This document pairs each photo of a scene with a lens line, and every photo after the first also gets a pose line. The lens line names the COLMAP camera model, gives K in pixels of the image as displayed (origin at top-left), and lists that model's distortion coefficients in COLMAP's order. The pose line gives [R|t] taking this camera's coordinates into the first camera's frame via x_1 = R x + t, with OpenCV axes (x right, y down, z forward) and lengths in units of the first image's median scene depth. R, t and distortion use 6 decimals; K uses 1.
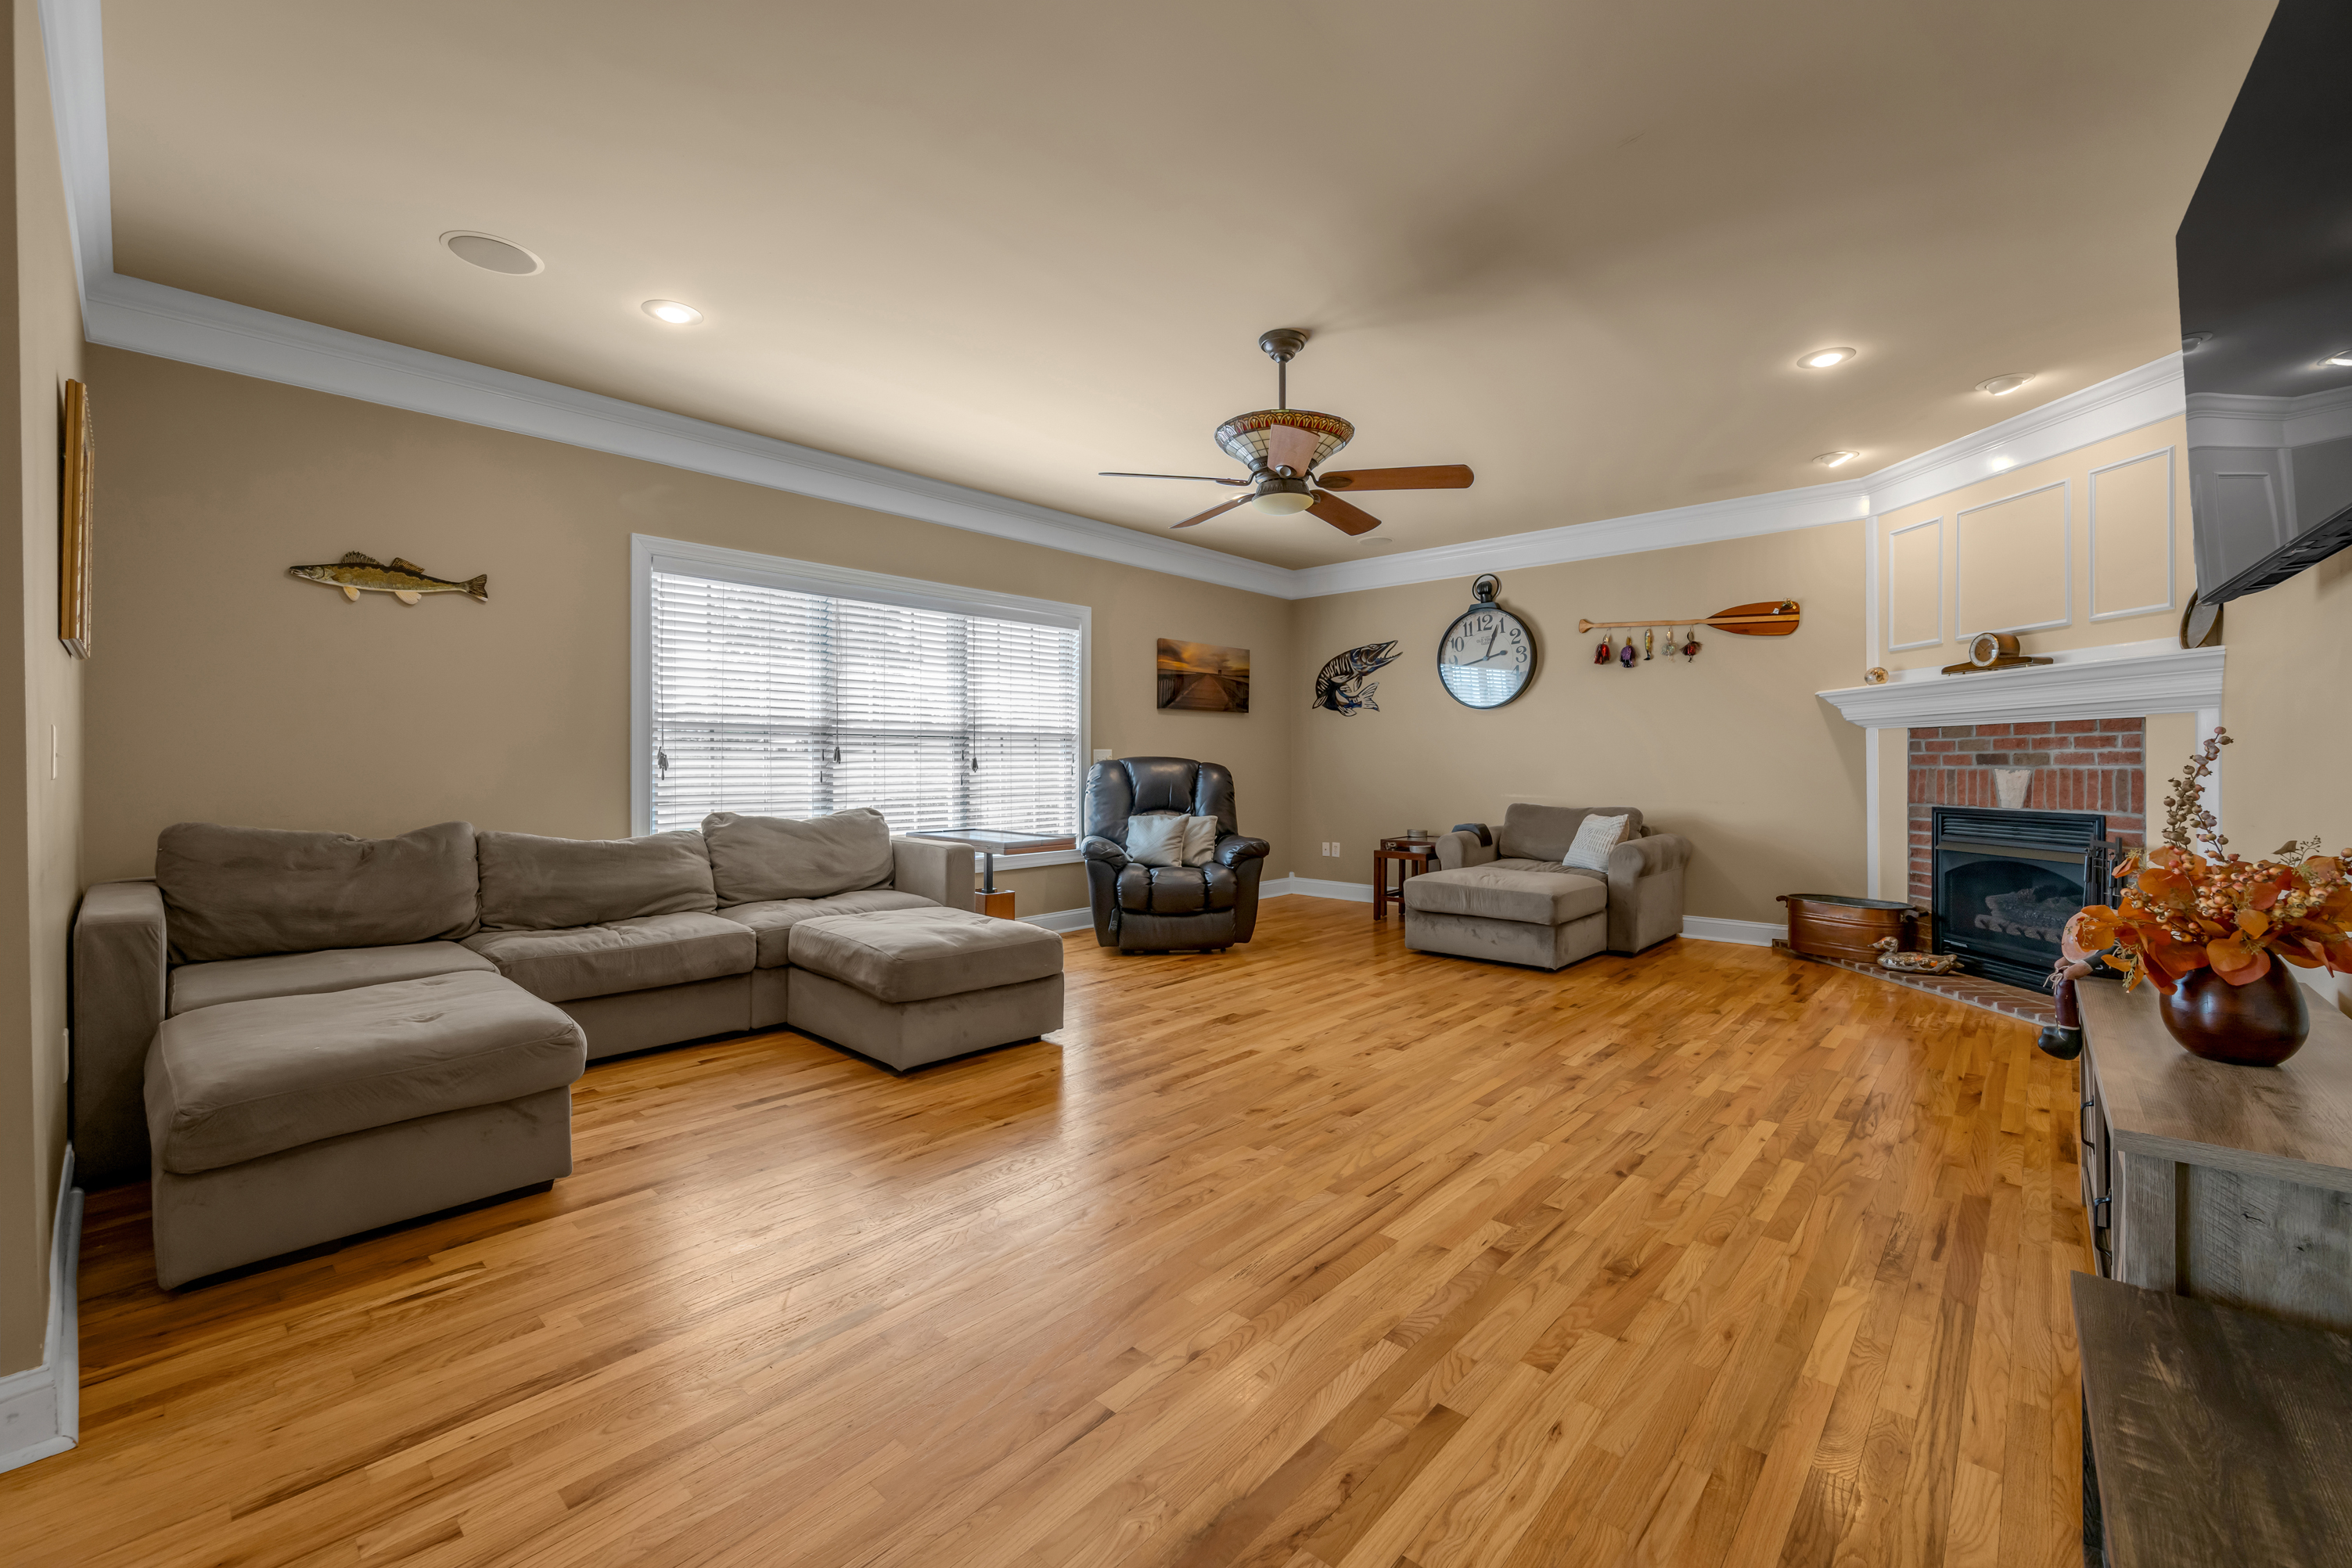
lens RADIAL K [[956.9, 0, 1197.7], [0, 956.9, 754.6], [0, 0, 1]] dist [-0.002057, -0.000245]
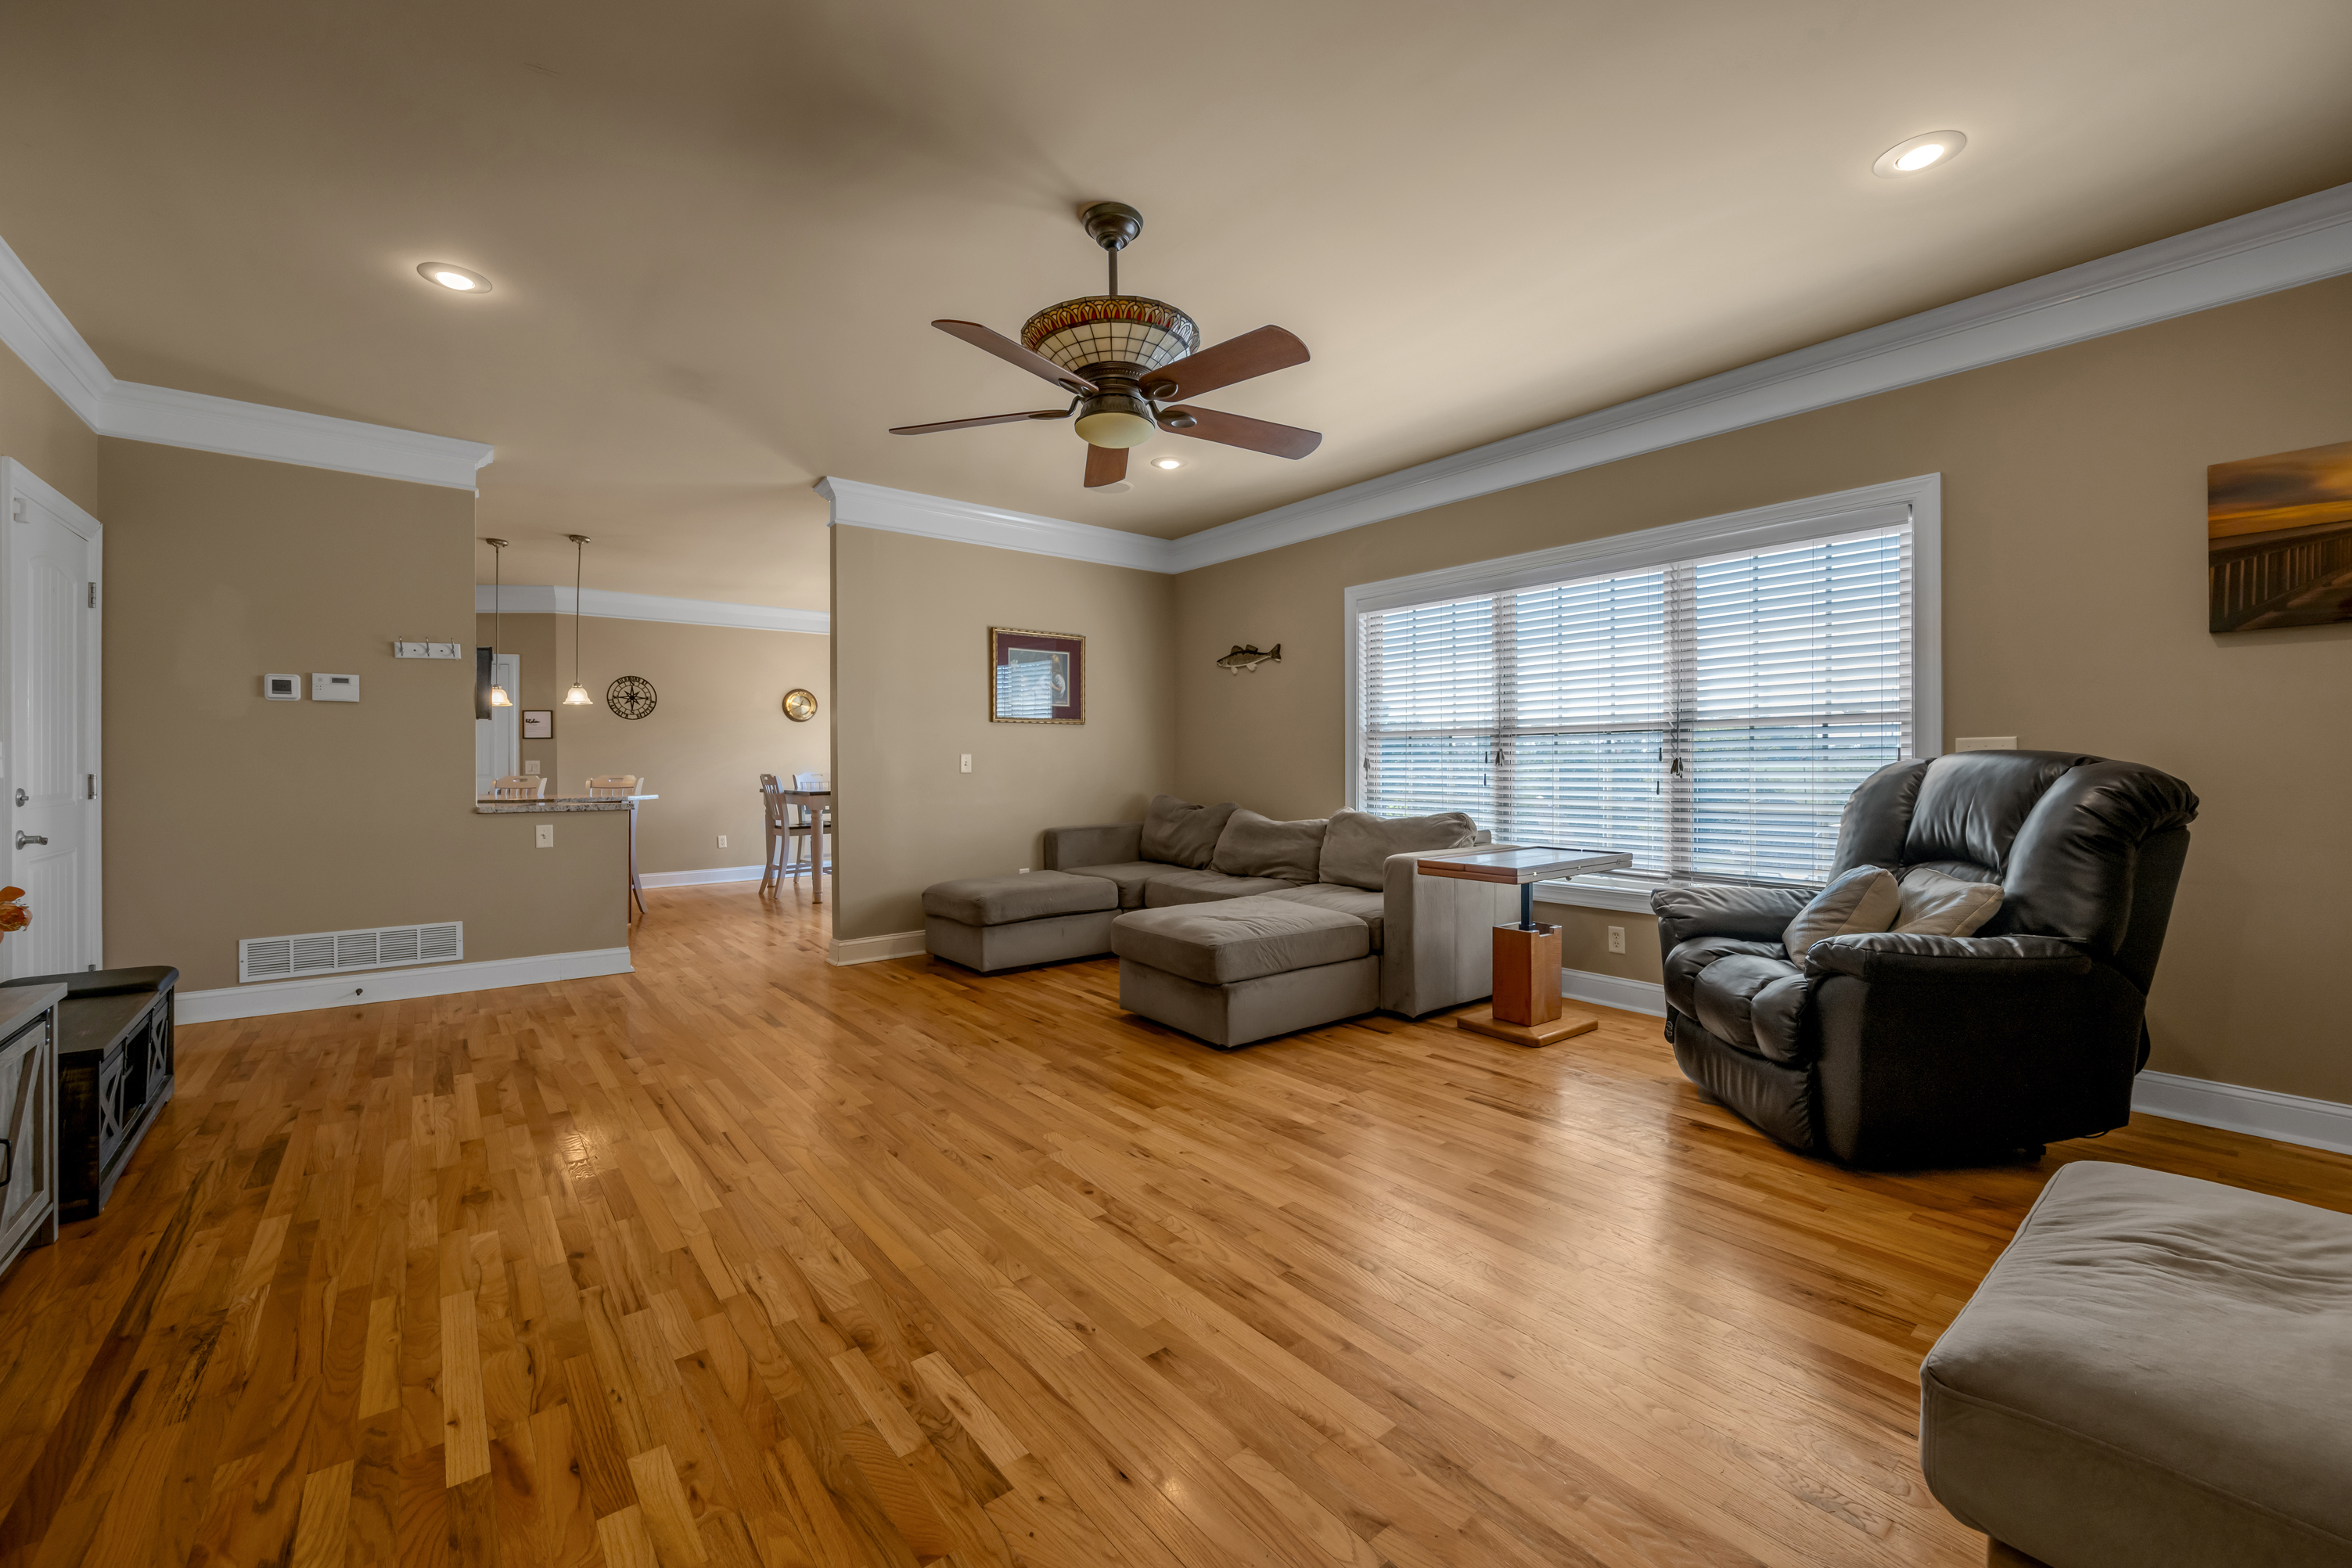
lens RADIAL K [[934.2, 0, 1182.1], [0, 934.2, 774.1], [0, 0, 1]] dist [-0.002616, -0.000228]
pose [[-0.158437, 0.008108, -0.987336, 0.641401], [0.011535, 0.999913, 0.006360, 0.007933], [0.987302, -0.010381, -0.158517, 0.913040]]
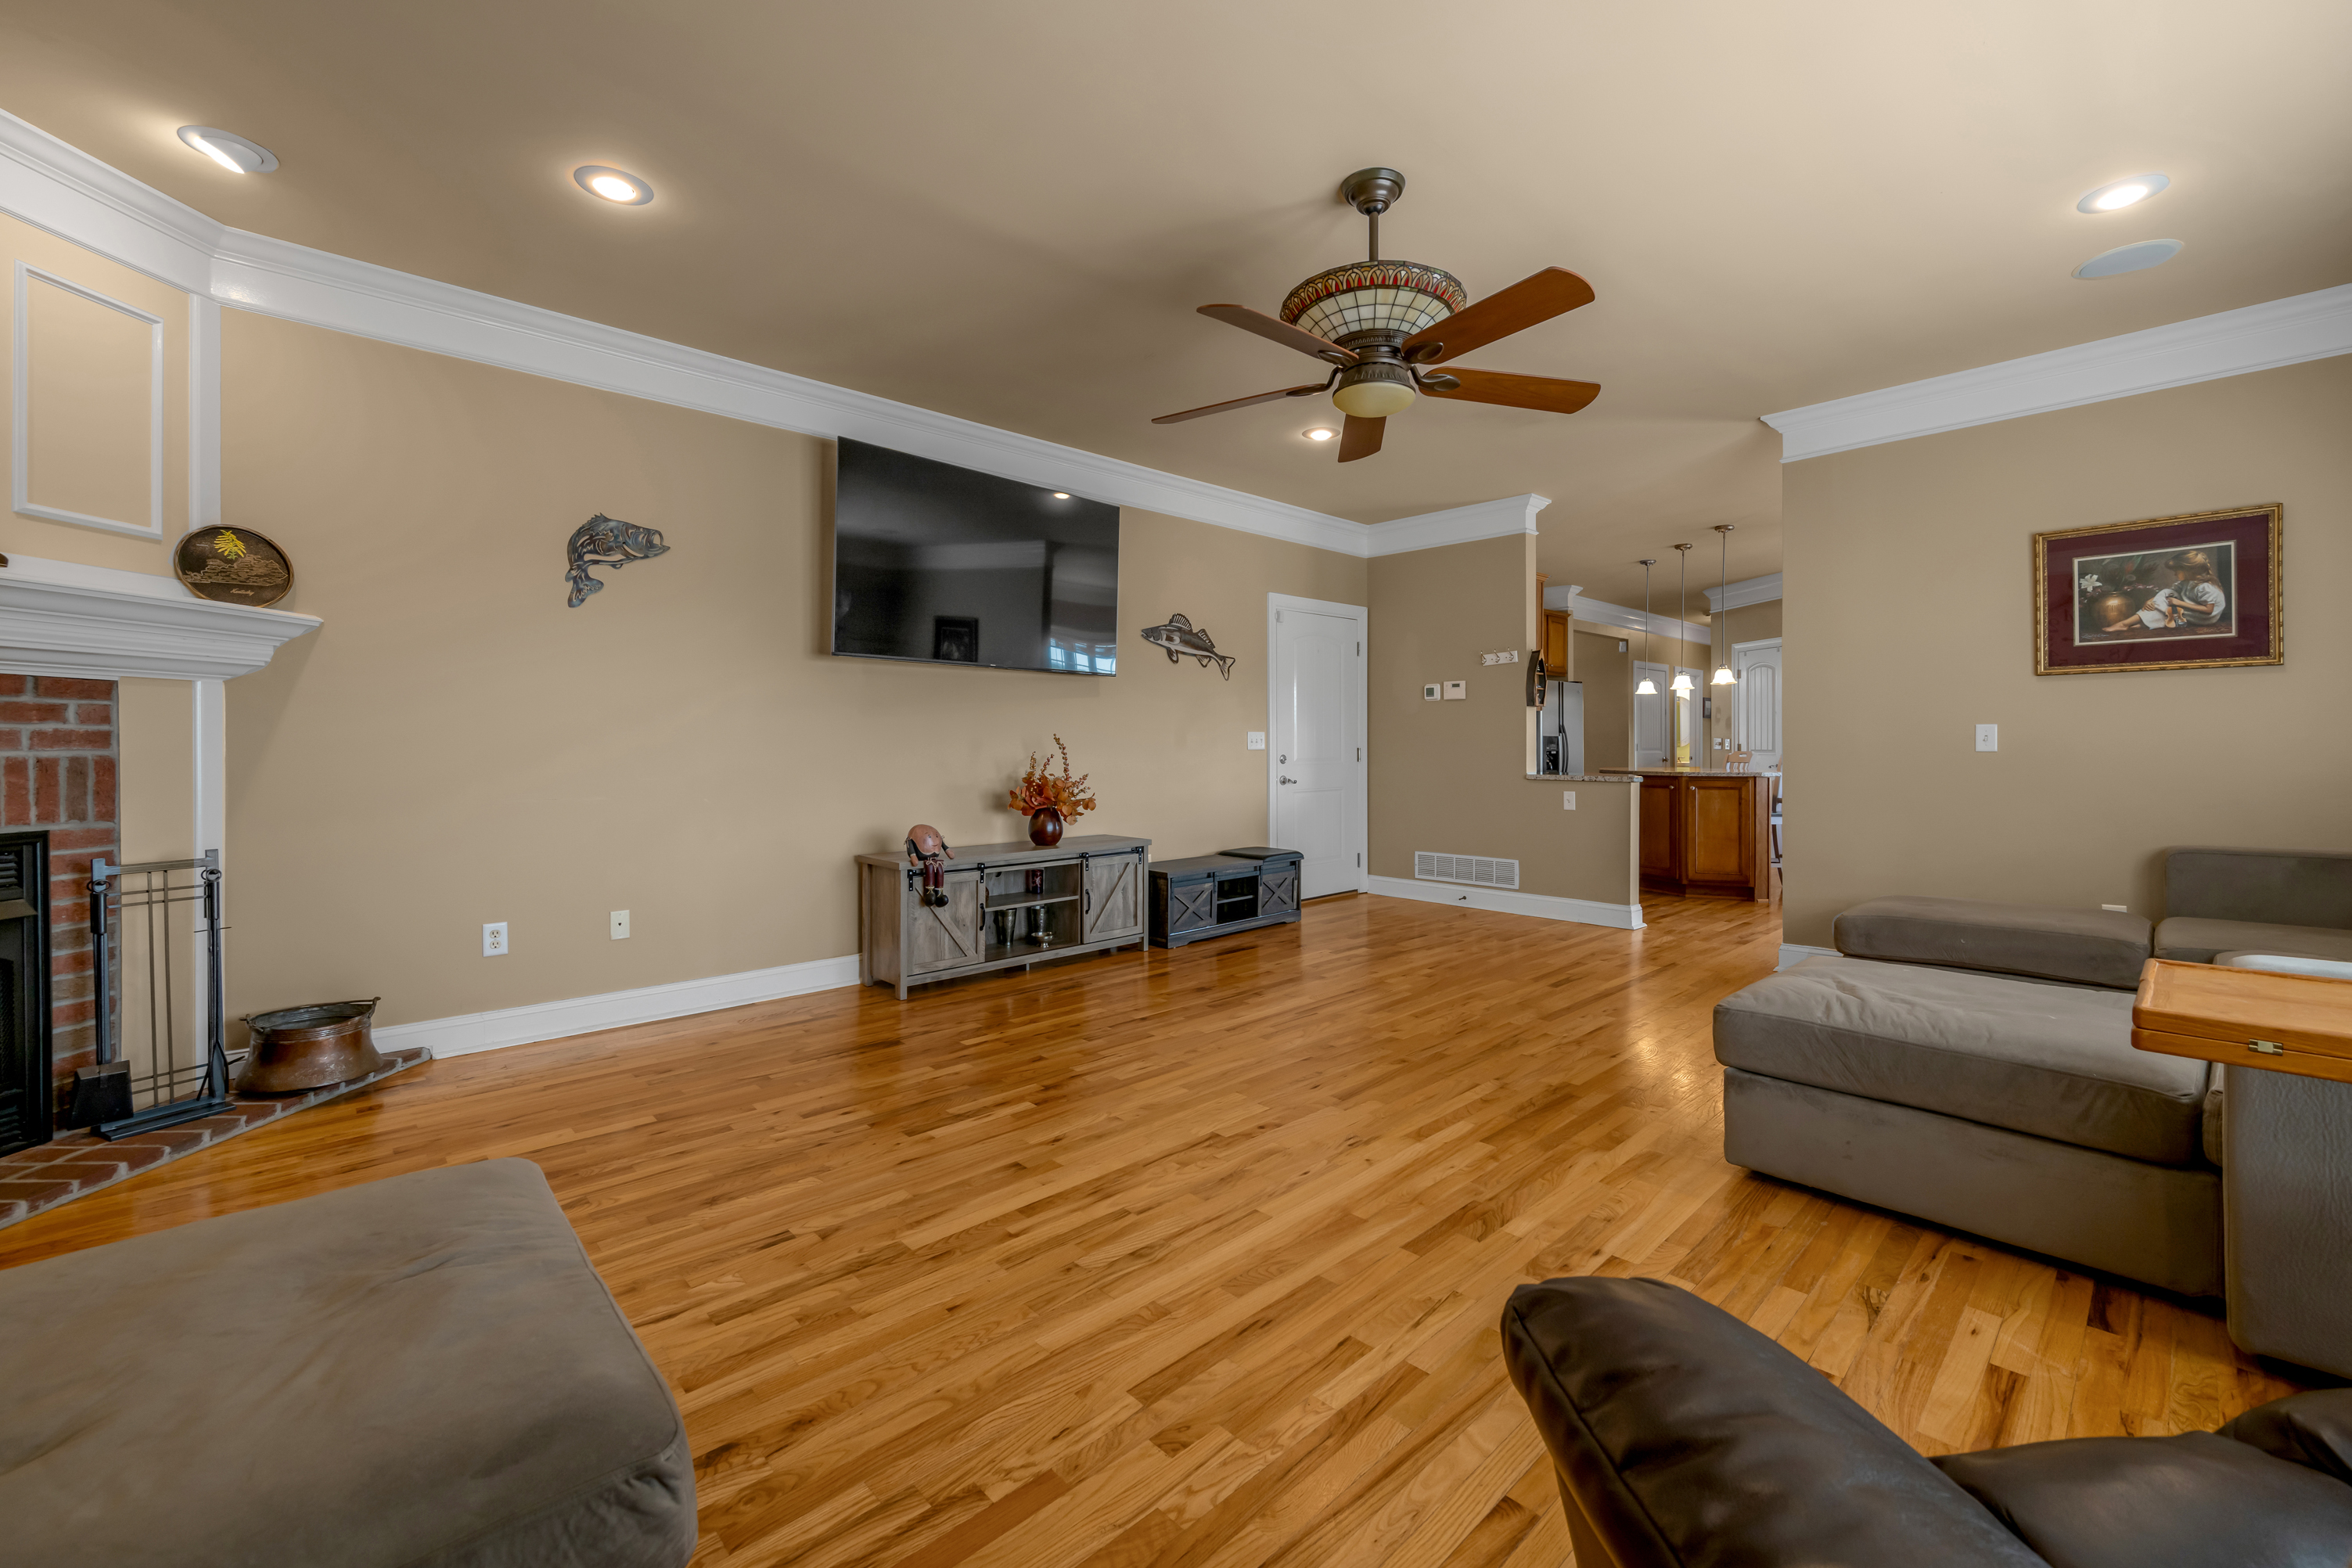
lens RADIAL K [[956.9, 0, 1197.7], [0, 956.9, 754.6], [0, 0, 1]] dist [-0.002057, -0.000245]
pose [[-0.996974, 0.001637, 0.077718, 0.131802], [0.001579, 0.999998, -0.000814, 0.013475], [-0.077719, -0.000689, -0.996975, 1.369715]]
